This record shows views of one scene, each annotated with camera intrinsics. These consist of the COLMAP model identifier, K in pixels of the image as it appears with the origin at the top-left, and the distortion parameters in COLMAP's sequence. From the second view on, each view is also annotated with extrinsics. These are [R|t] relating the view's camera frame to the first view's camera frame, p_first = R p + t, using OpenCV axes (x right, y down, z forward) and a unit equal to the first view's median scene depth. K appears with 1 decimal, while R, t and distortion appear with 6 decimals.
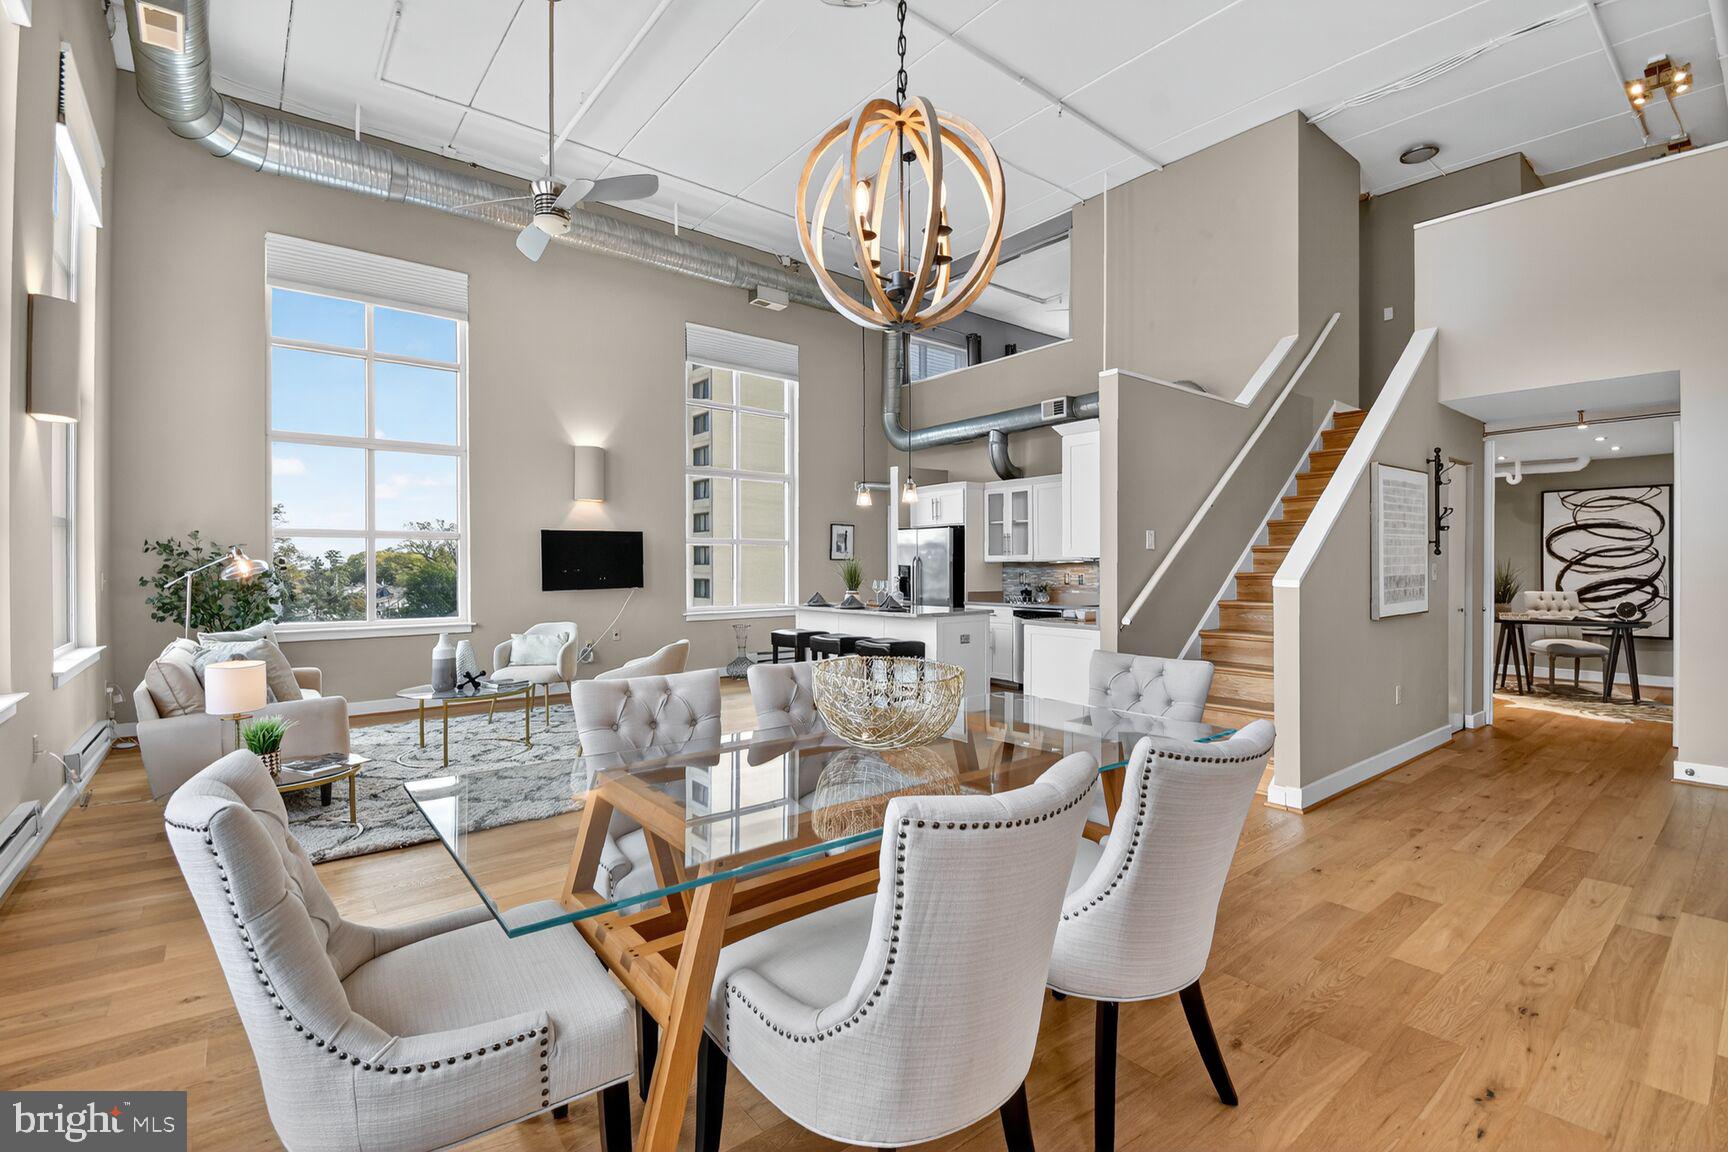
lens RADIAL K [[797.2, 0, 865.9], [0, 797.2, 574.8], [0, 0, 1]] dist [-0.016608, -0.005858]
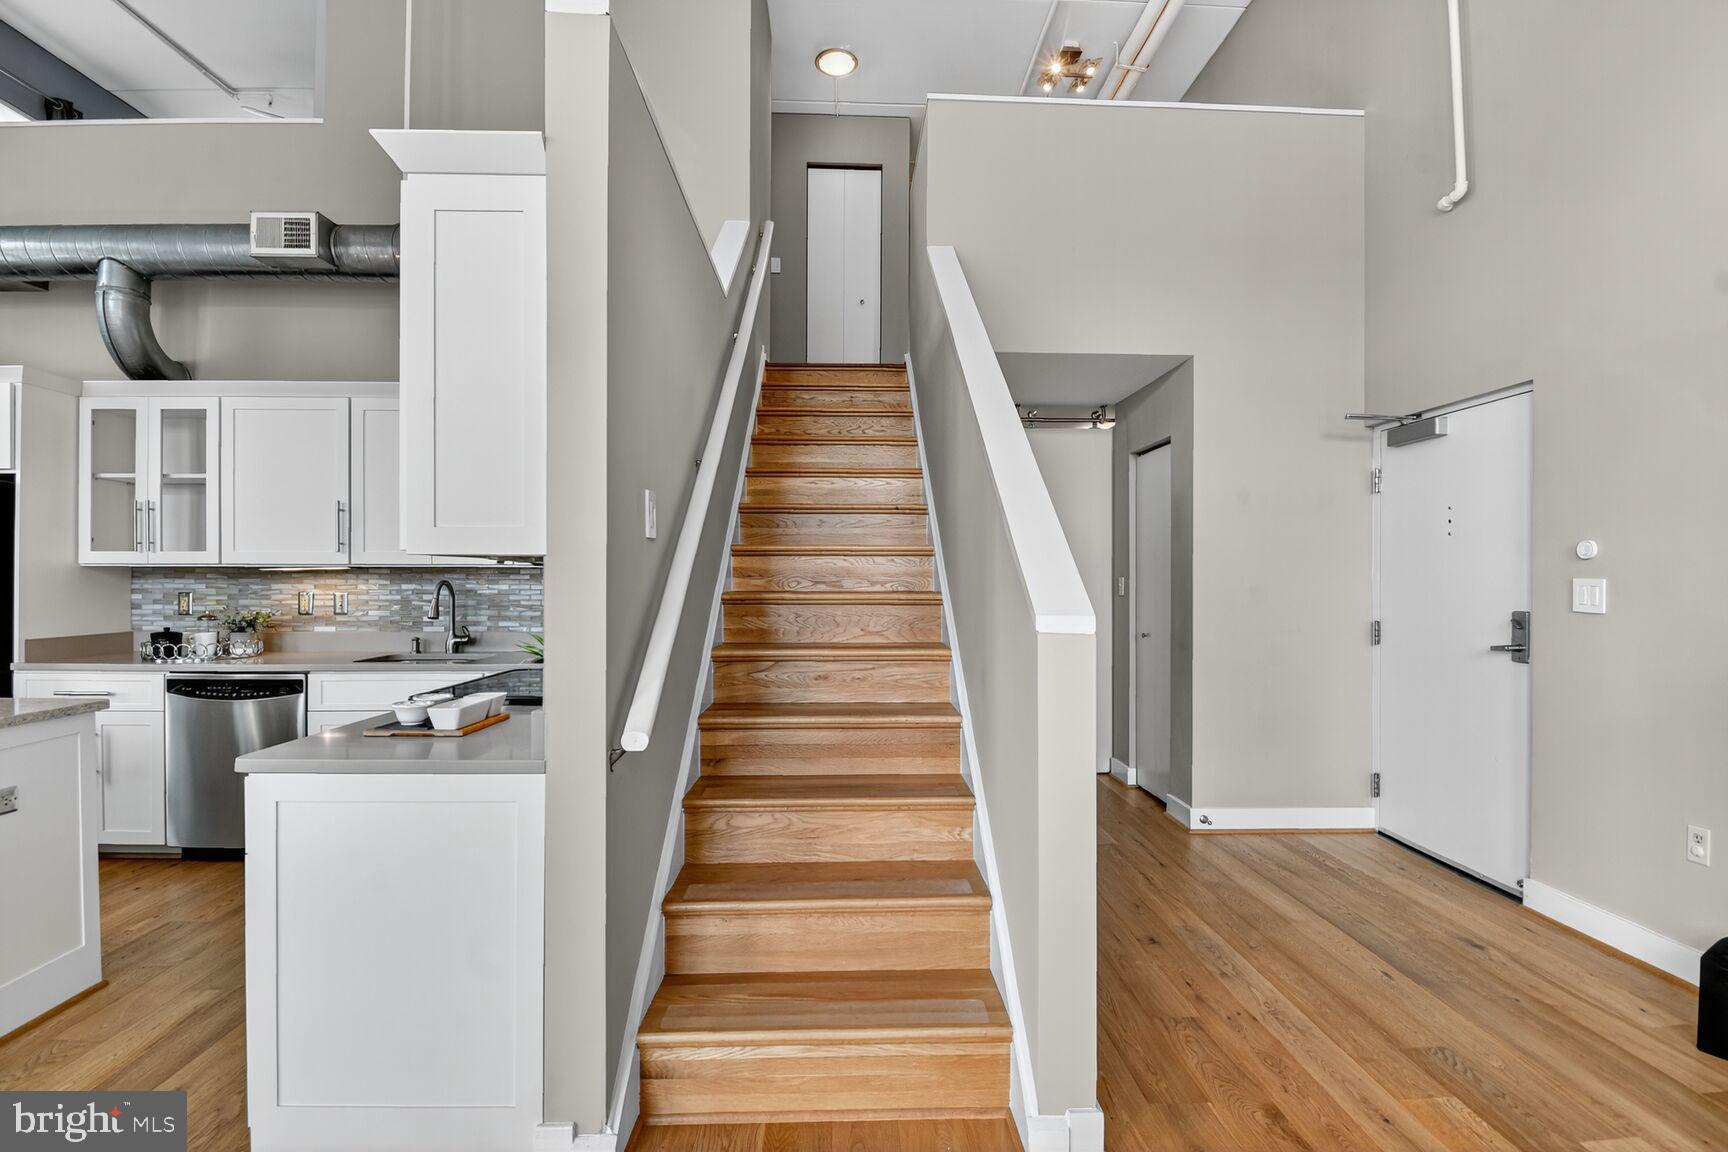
lens RADIAL K [[797.2, 0, 863.9], [0, 797.2, 581.2], [0, 0, 1]] dist [-0.016608, -0.005858]
pose [[0.596967, 0.002688, 0.802262, 0.069017], [0.001958, 0.999987, -0.004807, -0.005253], [-0.802264, 0.004440, 0.596953, 0.435974]]
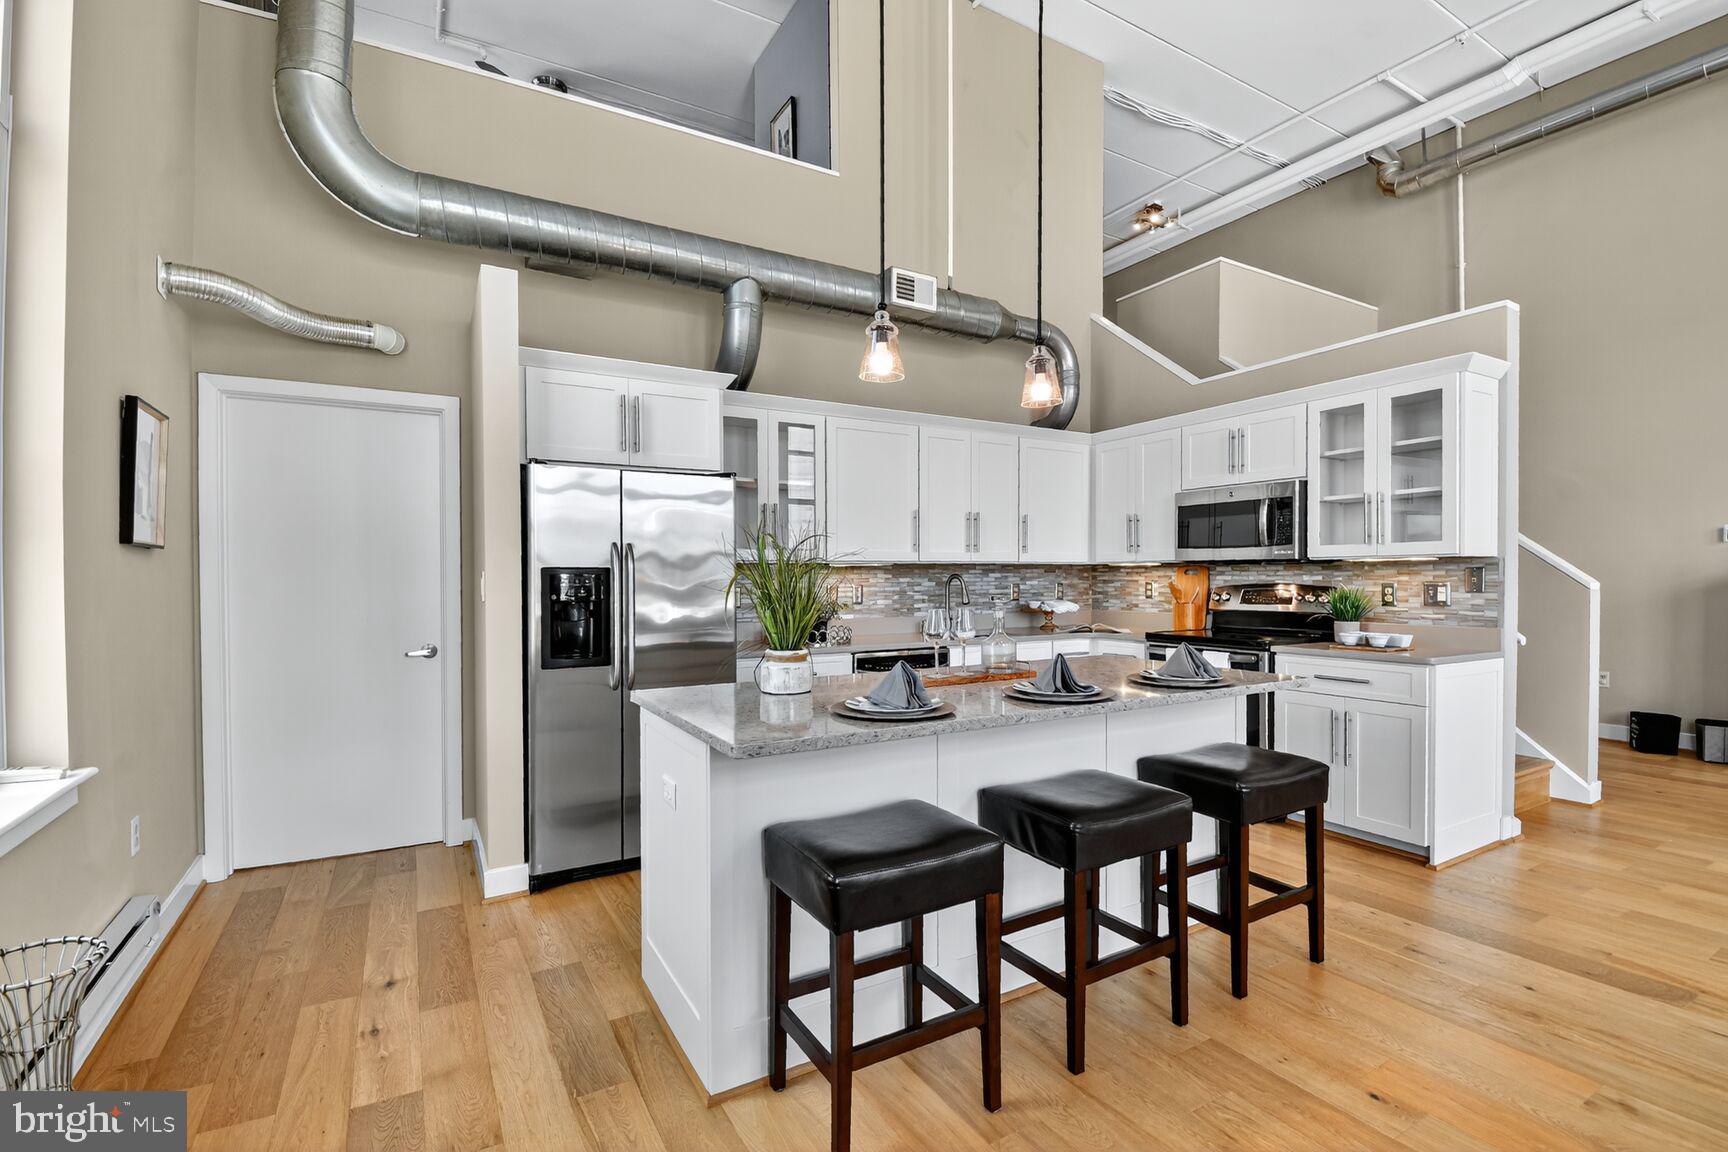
lens RADIAL K [[797.2, 0, 866.5], [0, 797.2, 584.5], [0, 0, 1]] dist [-0.016608, -0.005858]
pose [[0.154976, -0.005066, 0.987905, -0.300736], [0.013577, 0.999903, 0.002998, -0.003327], [-0.987825, 0.012948, 0.155030, 0.889609]]
